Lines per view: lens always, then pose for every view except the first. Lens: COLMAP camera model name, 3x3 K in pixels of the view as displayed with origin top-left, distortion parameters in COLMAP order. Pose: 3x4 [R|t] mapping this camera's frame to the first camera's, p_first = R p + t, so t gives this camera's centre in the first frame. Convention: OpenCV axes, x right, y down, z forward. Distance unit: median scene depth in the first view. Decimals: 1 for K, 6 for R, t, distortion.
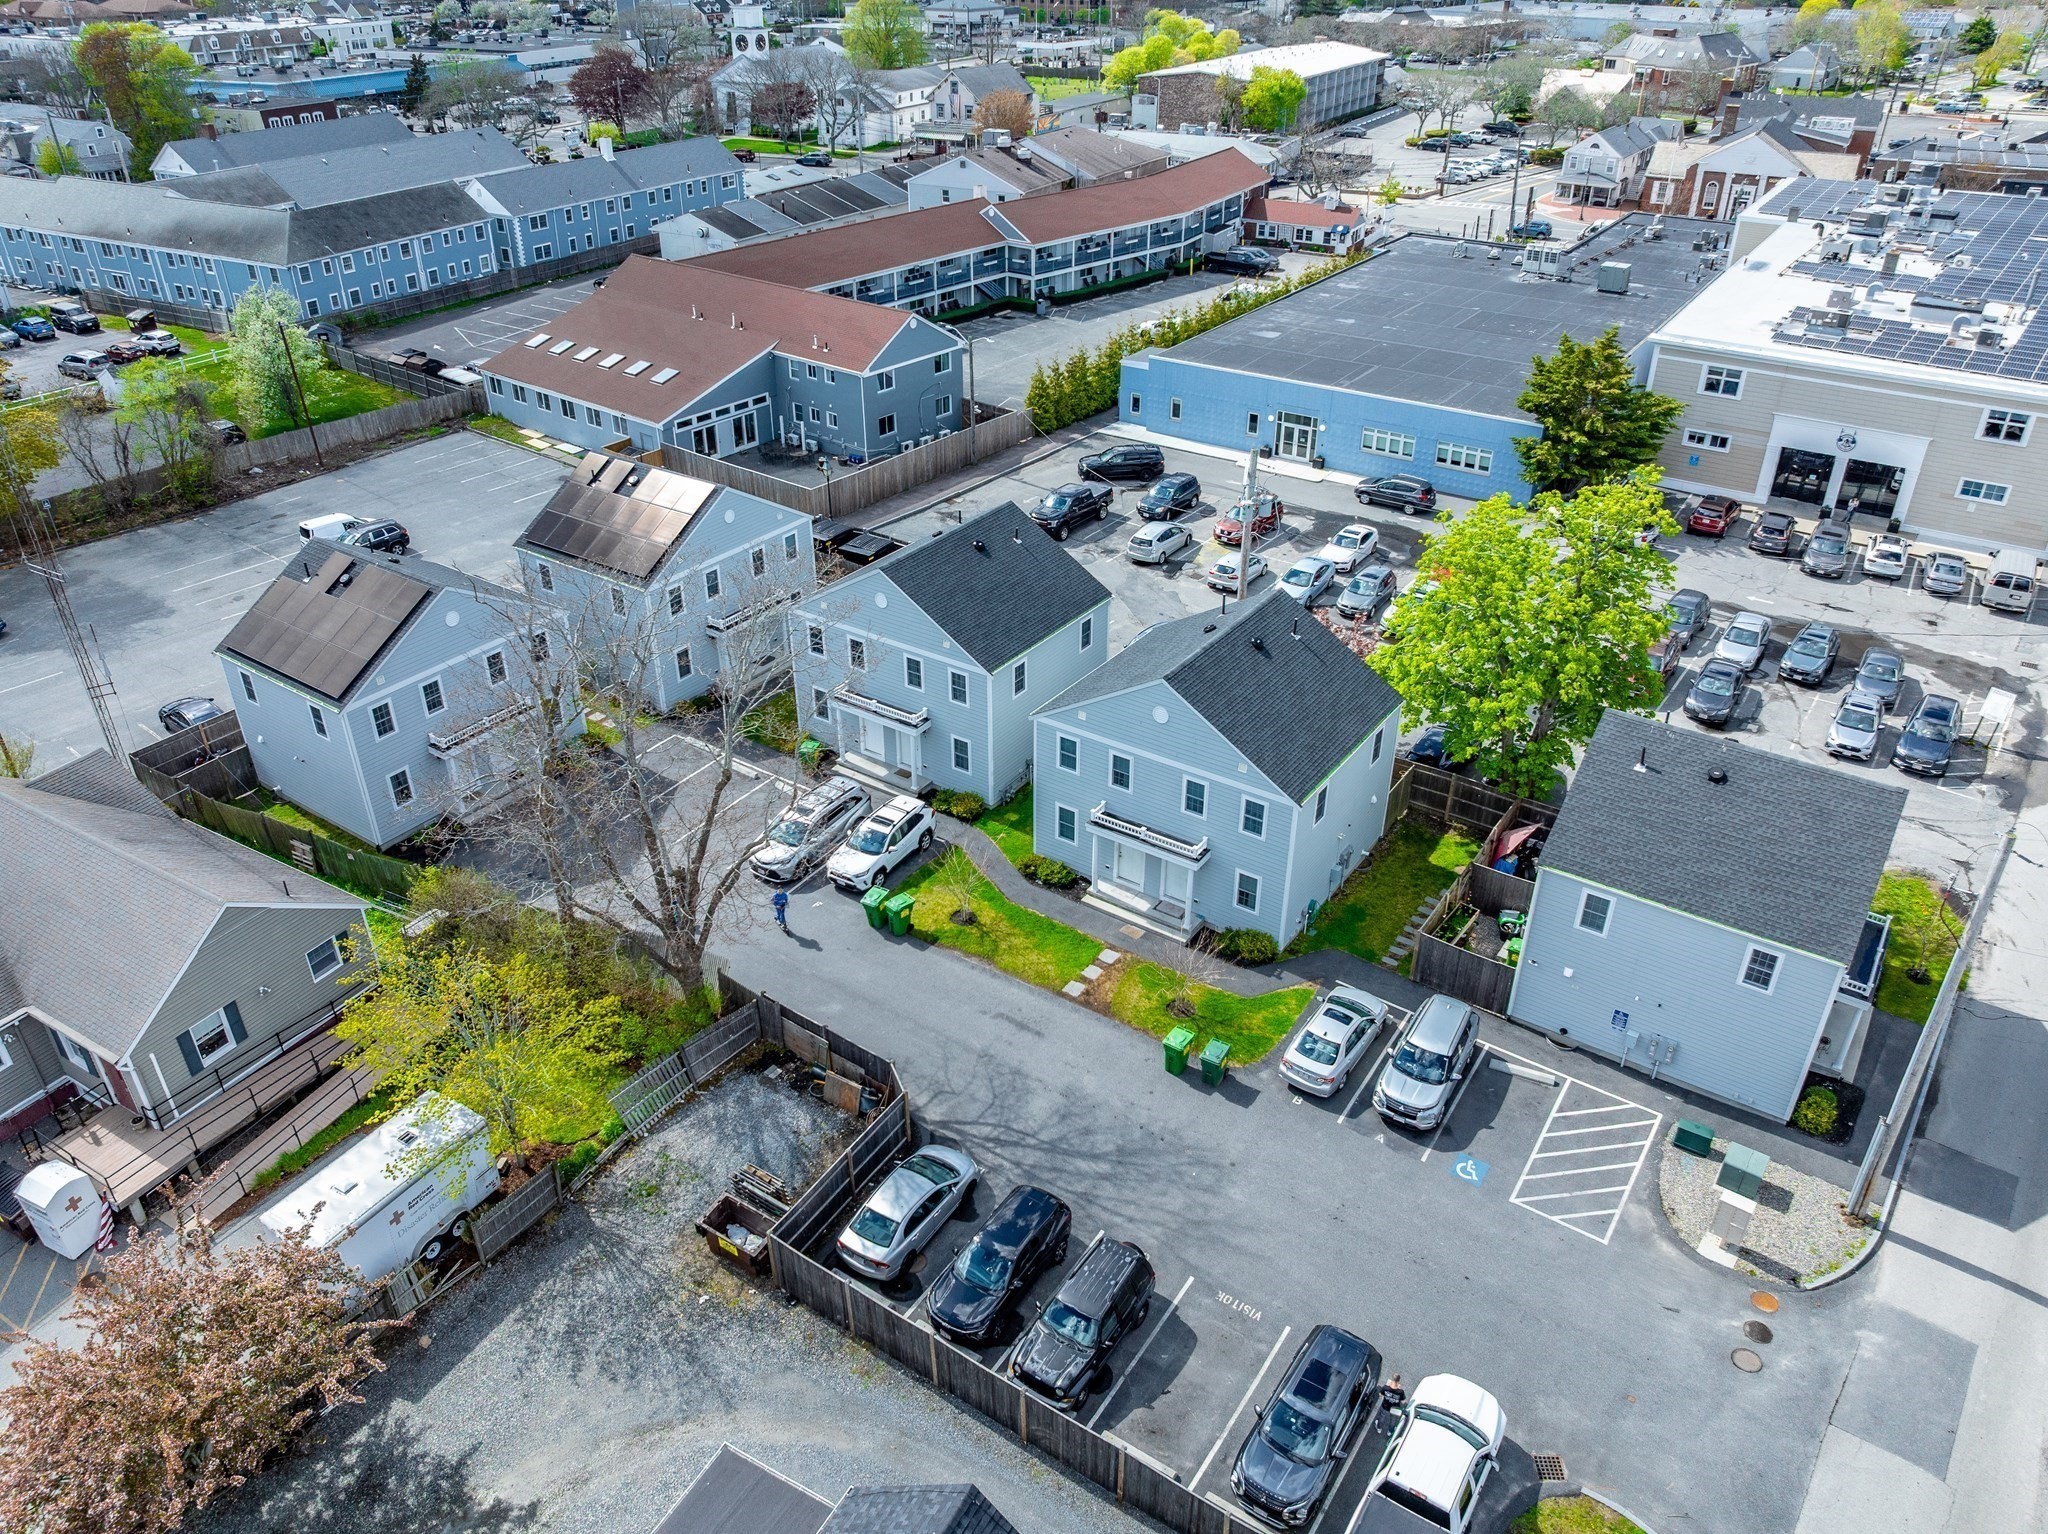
lens RADIAL K [[1444.0, 0, 1028.9], [0, 1444.0, 758.2], [0, 0, 1]] dist [-0.041223, 0.009624]
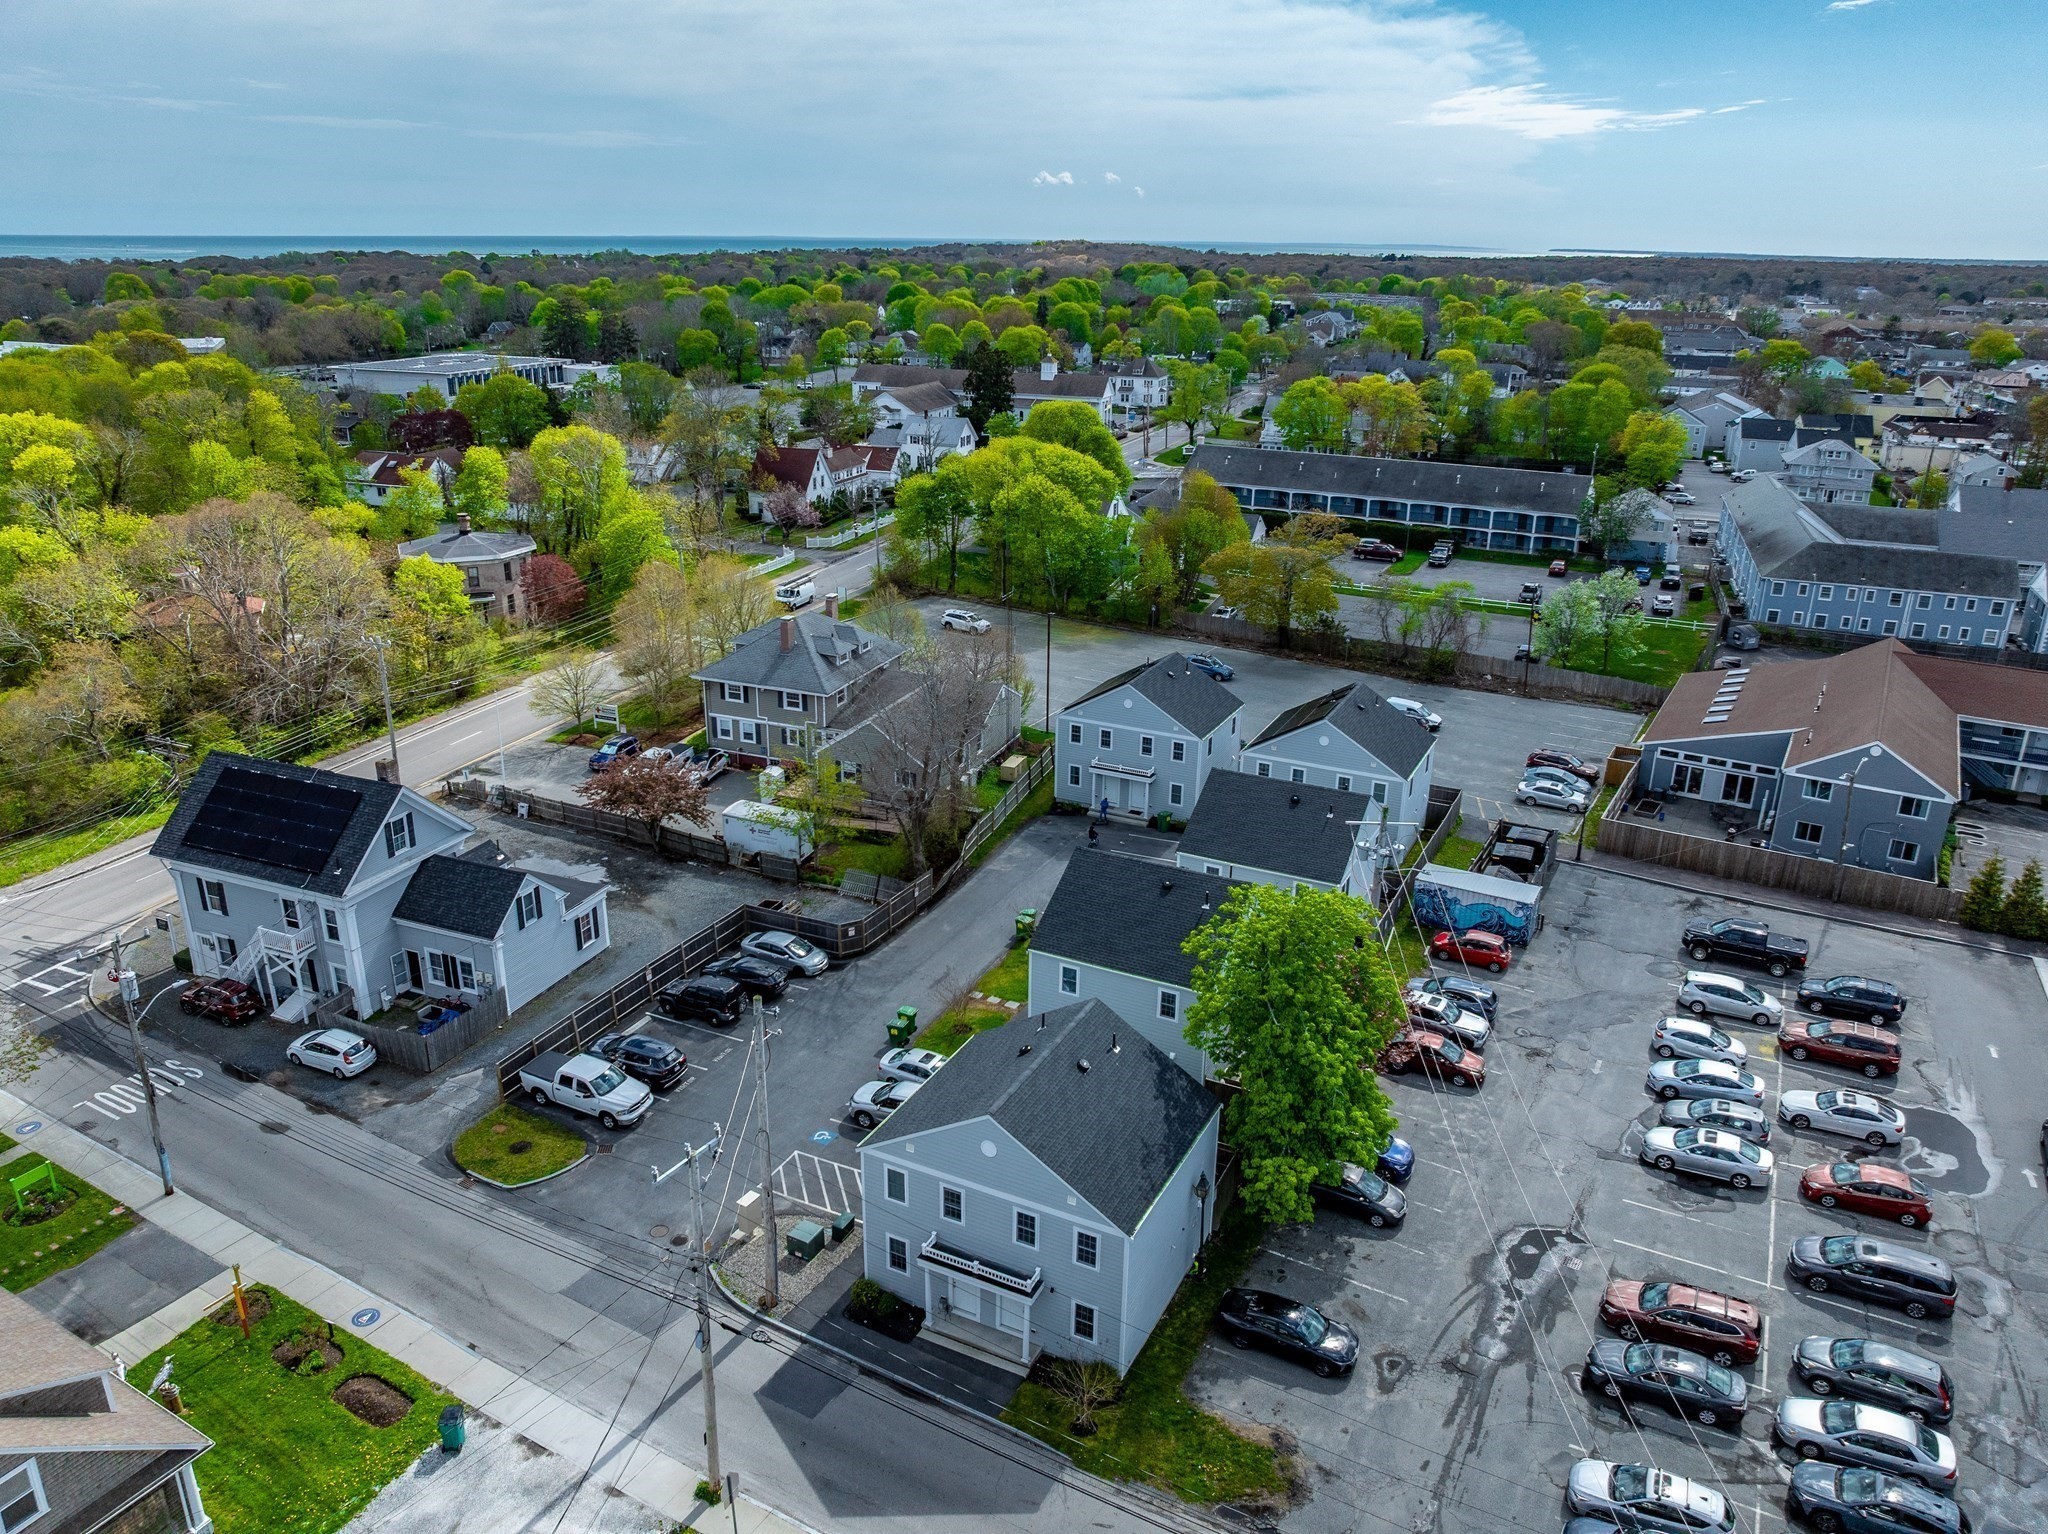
lens RADIAL K [[1444.0, 0, 1033.9], [0, 1444.0, 758.1], [0, 0, 1]] dist [-0.041223, 0.009624]
pose [[0.143250, 0.340800, -0.929158, 0.785871], [-0.518498, 0.825528, 0.222852, -0.240236], [0.842994, 0.449843, 0.294961, 0.277374]]
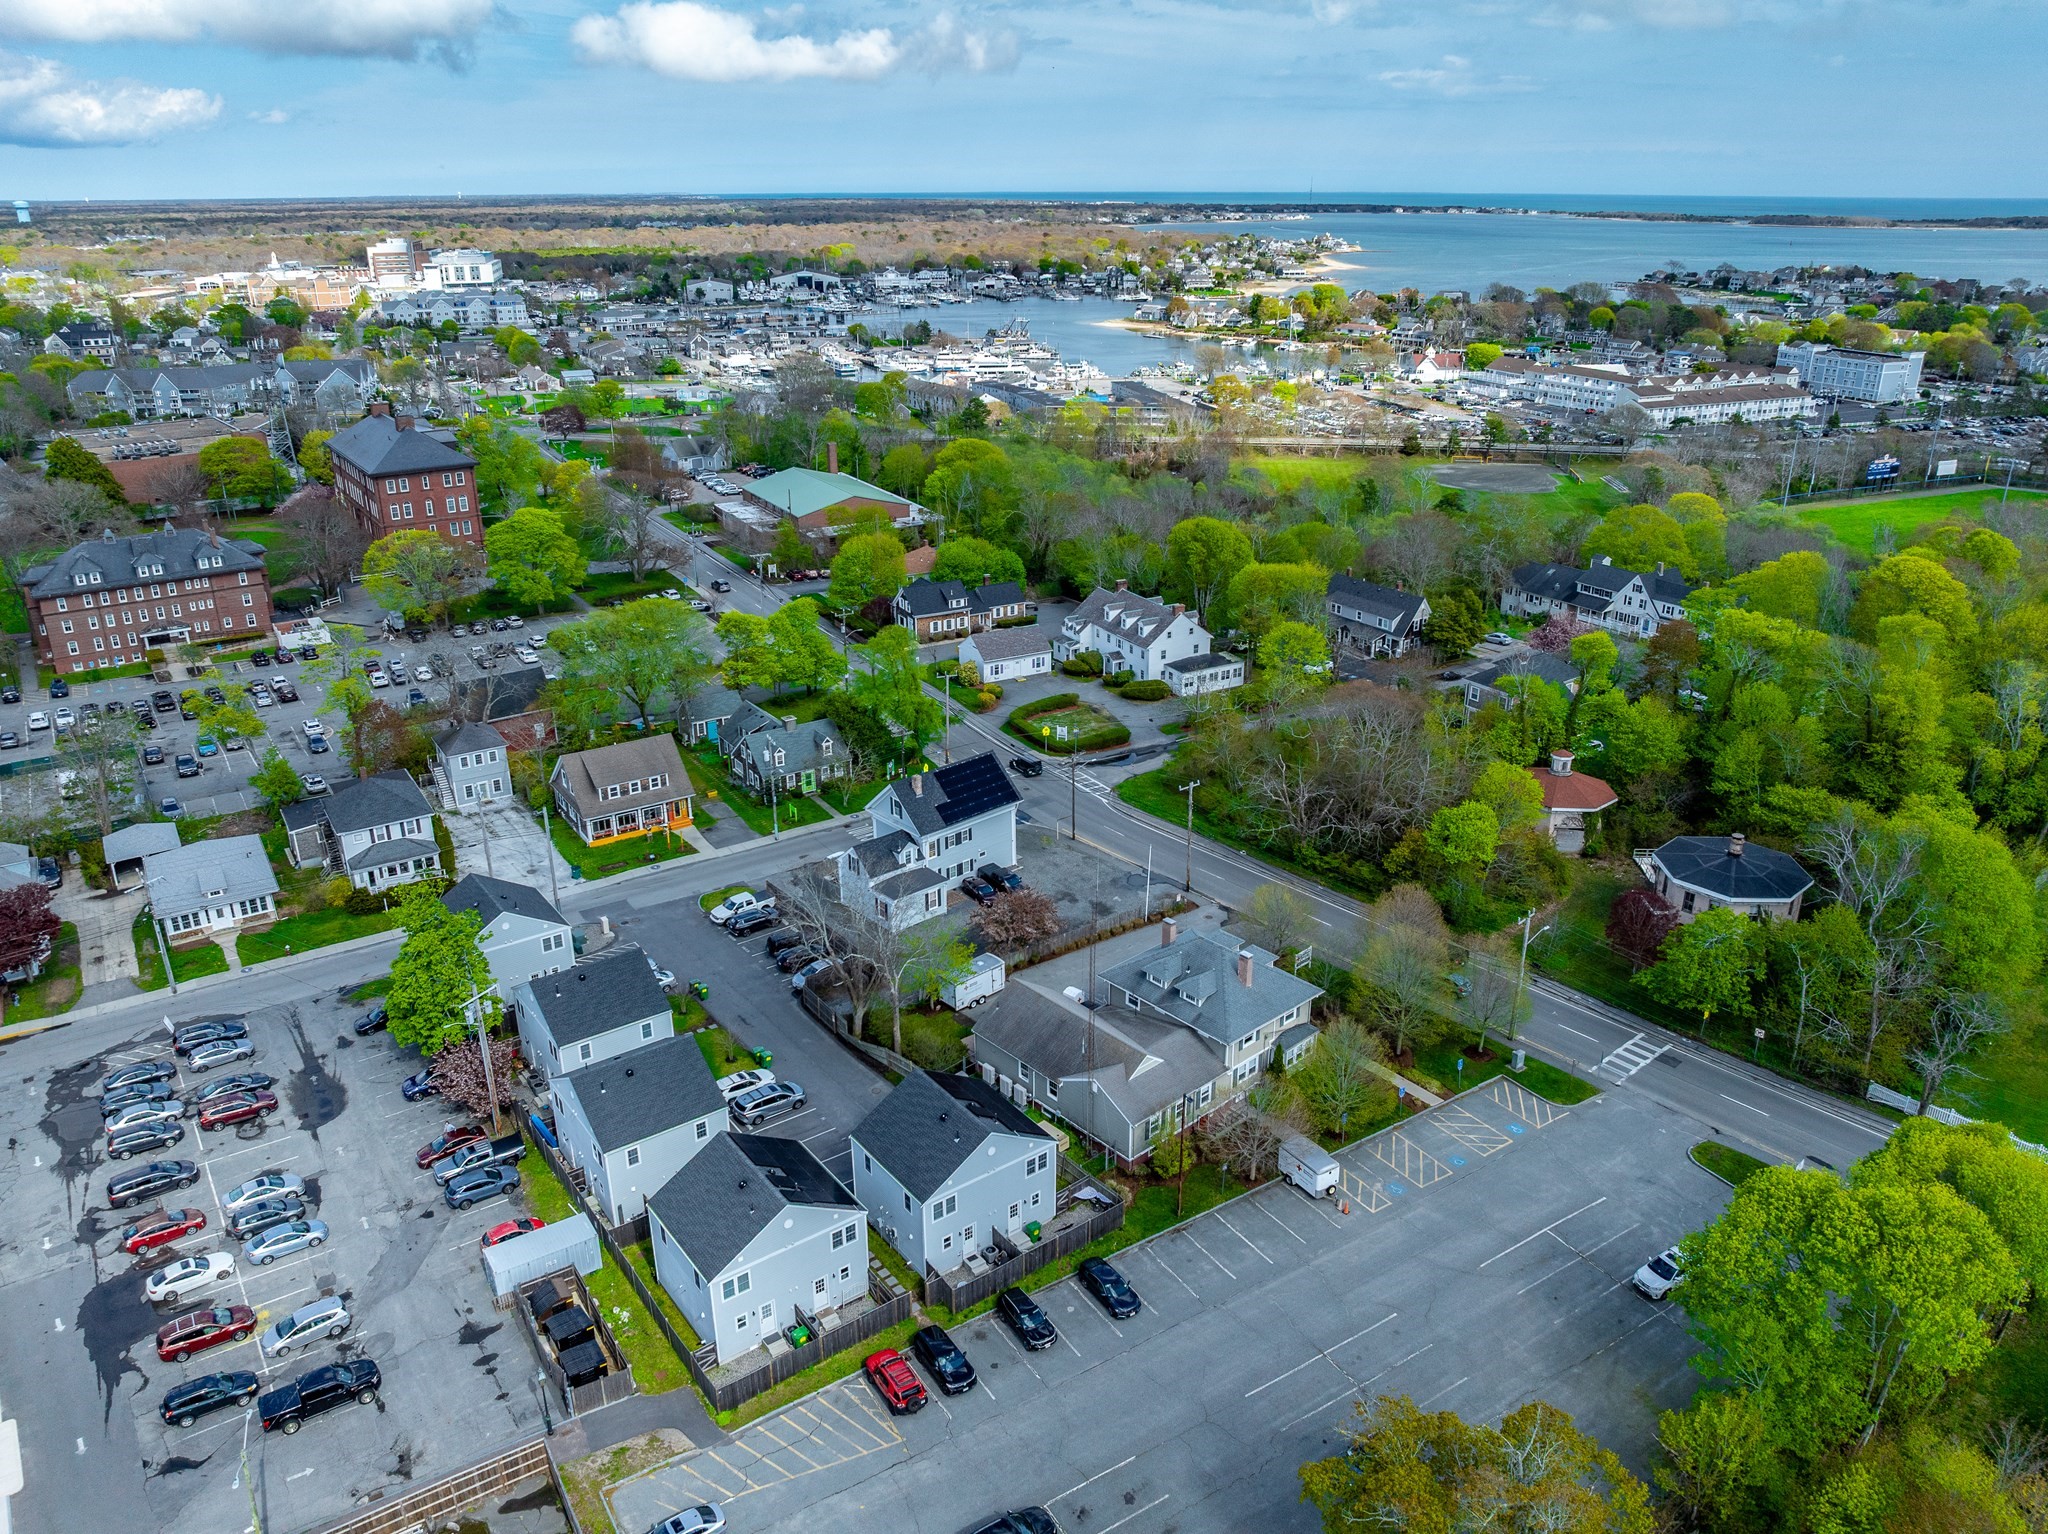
lens RADIAL K [[1444.0, 0, 1022.1], [0, 1444.0, 757.0], [0, 0, 1]] dist [-0.041223, 0.009624]
pose [[-0.945867, -0.116295, 0.303003, -0.657908], [0.169540, 0.619043, 0.766839, -1.090626], [-0.276751, 0.776699, -0.565816, 1.074285]]
